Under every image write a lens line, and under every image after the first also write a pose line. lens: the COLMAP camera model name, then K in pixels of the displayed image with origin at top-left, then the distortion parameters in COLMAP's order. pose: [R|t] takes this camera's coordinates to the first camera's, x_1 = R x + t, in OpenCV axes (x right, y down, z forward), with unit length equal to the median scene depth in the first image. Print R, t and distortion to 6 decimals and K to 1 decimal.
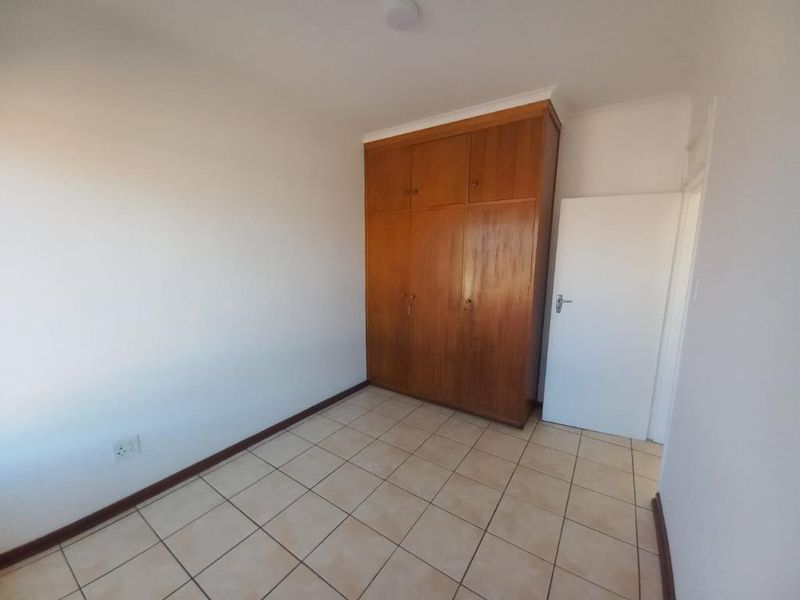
lens RADIAL K [[314.1, 0, 403.2], [0, 314.1, 304.5], [0, 0, 1]] dist [-0.000094, -0.000037]
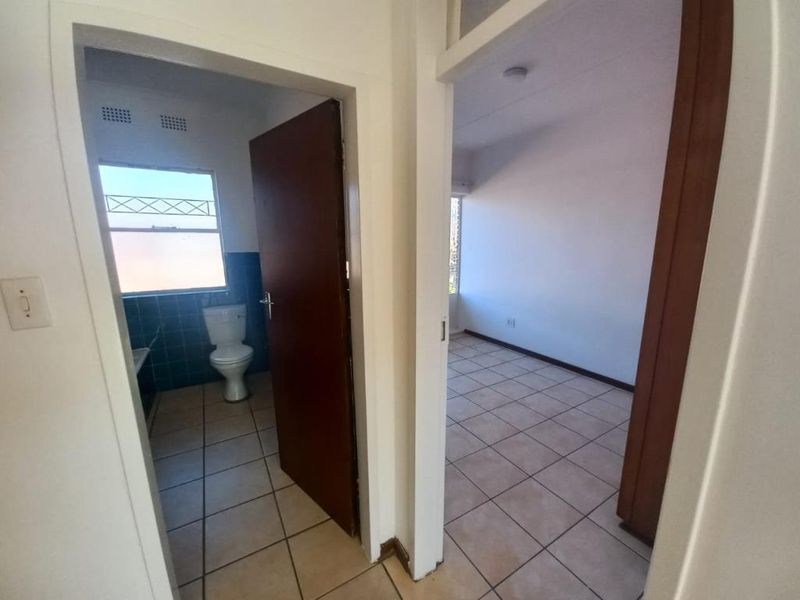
lens RADIAL K [[314.1, 0, 403.2], [0, 314.1, 304.5], [0, 0, 1]] dist [-0.000094, -0.000037]
pose [[-0.414123, 0.170171, -0.894172, 1.185409], [-0.148156, 0.956666, 0.250681, -0.104382], [0.898083, 0.236289, -0.370965, 0.887219]]
